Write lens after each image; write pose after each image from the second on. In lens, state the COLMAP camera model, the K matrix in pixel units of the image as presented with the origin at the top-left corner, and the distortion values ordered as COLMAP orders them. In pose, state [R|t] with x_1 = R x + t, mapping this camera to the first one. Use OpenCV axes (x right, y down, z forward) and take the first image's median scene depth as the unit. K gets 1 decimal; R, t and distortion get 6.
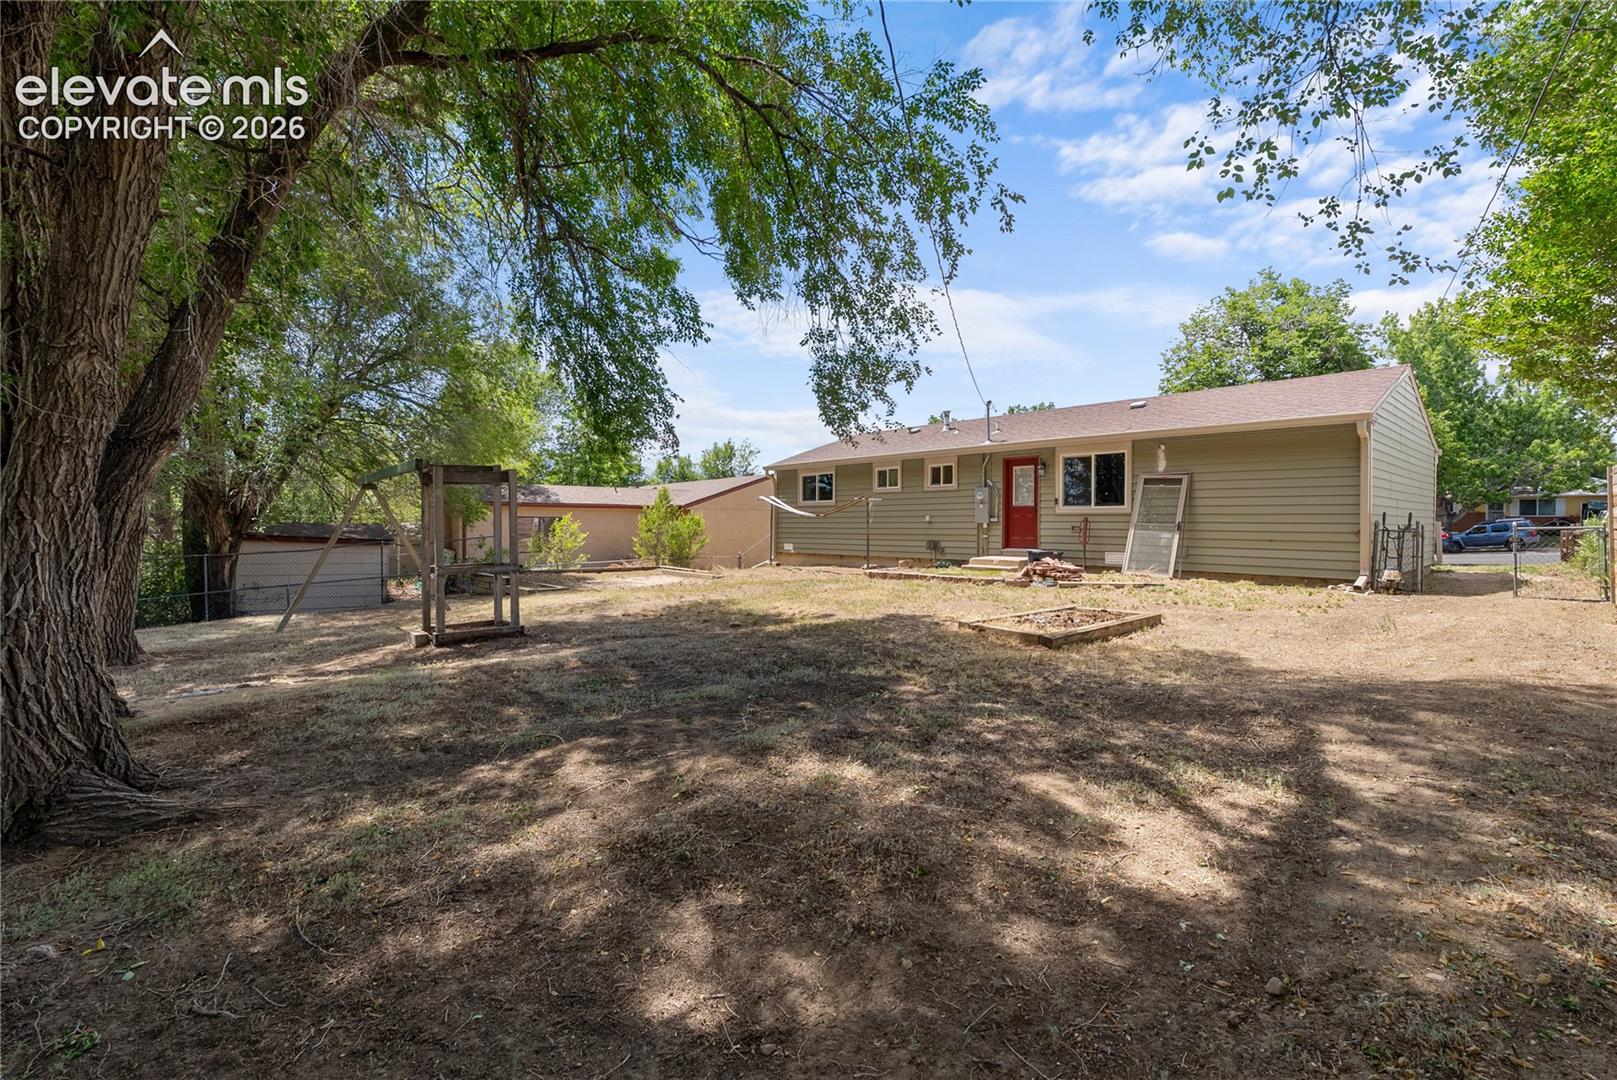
lens RADIAL K [[725.6, 0, 808.7], [0, 725.6, 539.6], [0, 0, 1]] dist [0.002697, 0.000970]
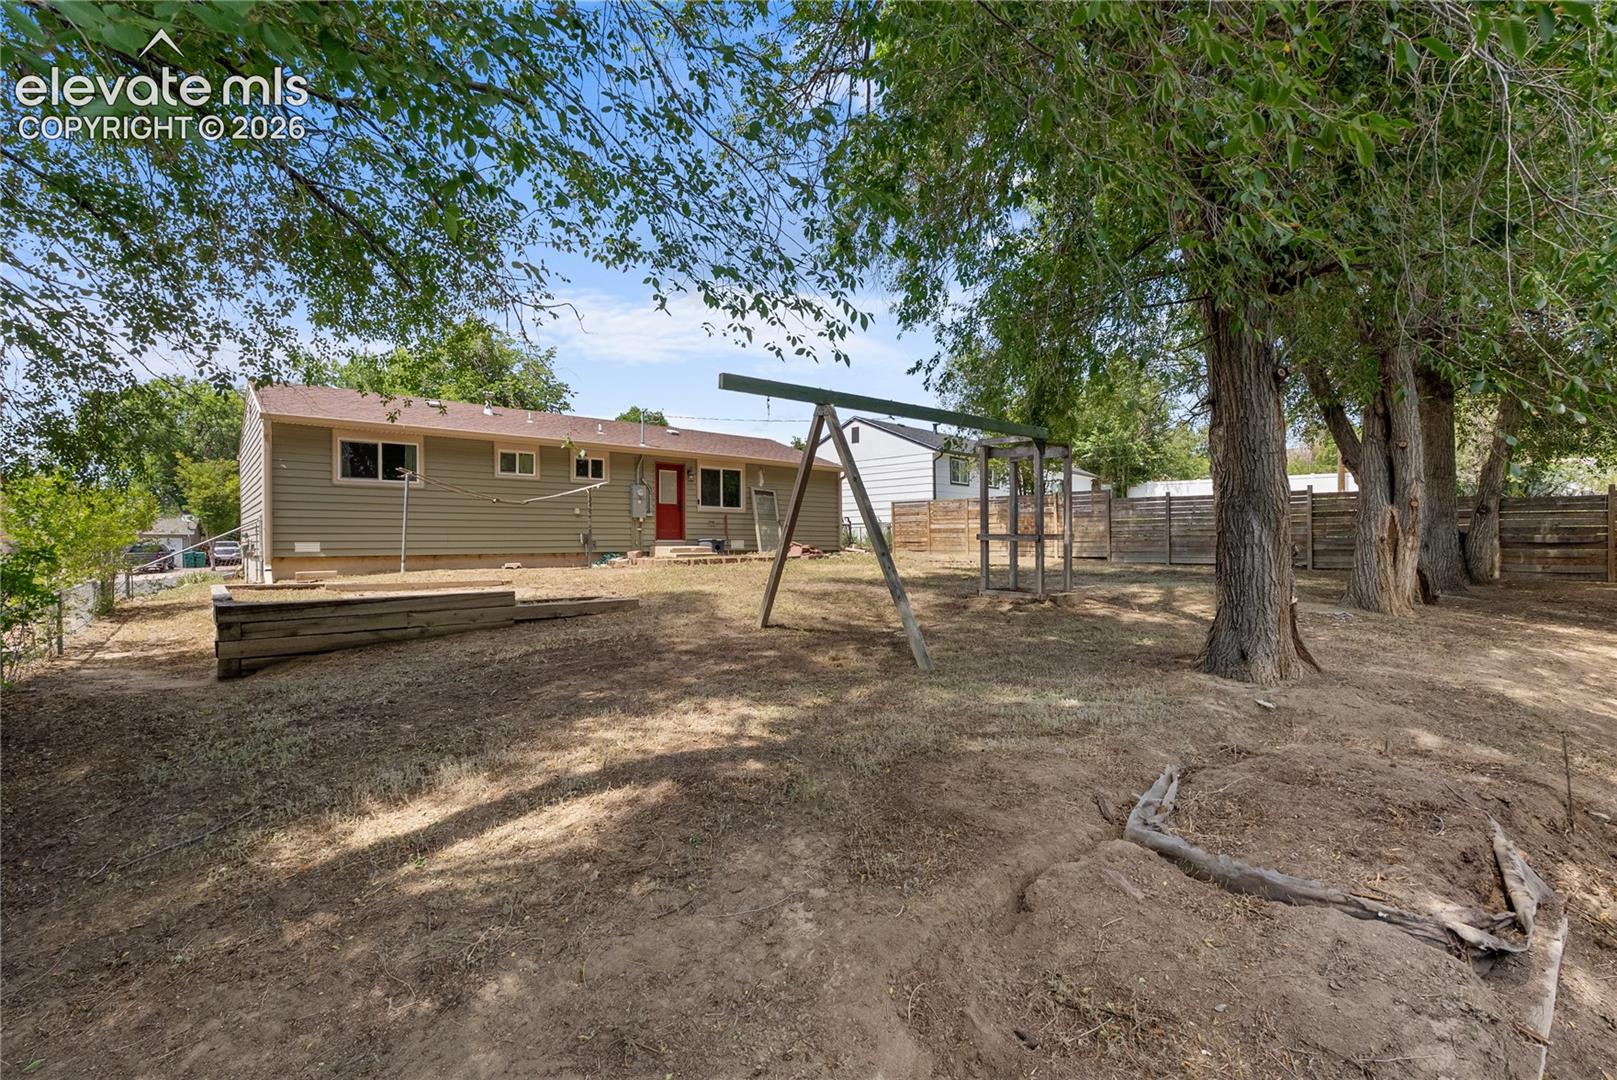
lens RADIAL K [[725.6, 0, 808.7], [0, 725.6, 537.1], [0, 0, 1]] dist [0.002697, 0.000970]
pose [[0.012947, -0.007893, 0.999885, -0.873890], [0.010297, 0.999917, 0.007760, 0.001049], [-0.999863, 0.010196, 0.013027, 0.741361]]
